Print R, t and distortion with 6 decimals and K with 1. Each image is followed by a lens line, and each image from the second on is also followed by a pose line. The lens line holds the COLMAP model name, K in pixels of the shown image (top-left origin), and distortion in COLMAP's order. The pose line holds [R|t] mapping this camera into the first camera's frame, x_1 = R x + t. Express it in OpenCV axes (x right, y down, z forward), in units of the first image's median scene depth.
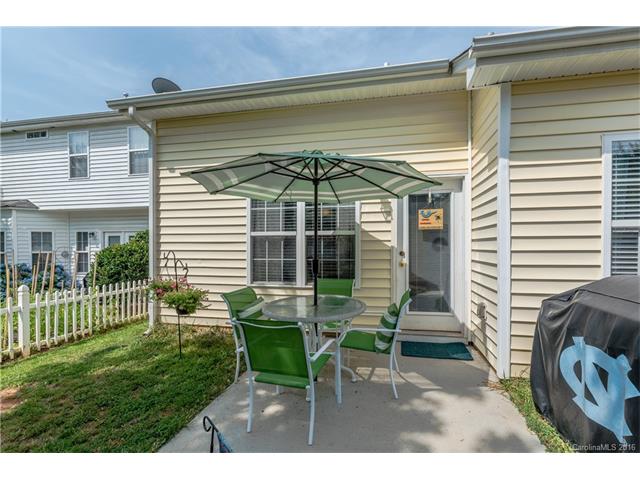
lens RADIAL K [[277.6, 0, 321.8], [0, 277.6, 243.2], [0, 0, 1]] dist [-0.006377, 0.000779]
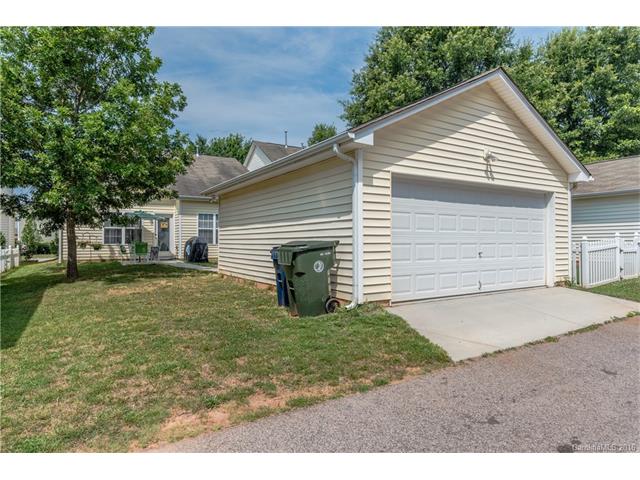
lens RADIAL K [[388.0, 0, 321.6], [0, 388.0, 239.7], [0, 0, 1]] dist [0.003213, 0.000196]
pose [[0.736269, -0.001966, 0.676686, -1.576229], [0.003456, 0.999994, -0.000855, 0.119836], [-0.676680, 0.002968, 0.736271, -4.262592]]
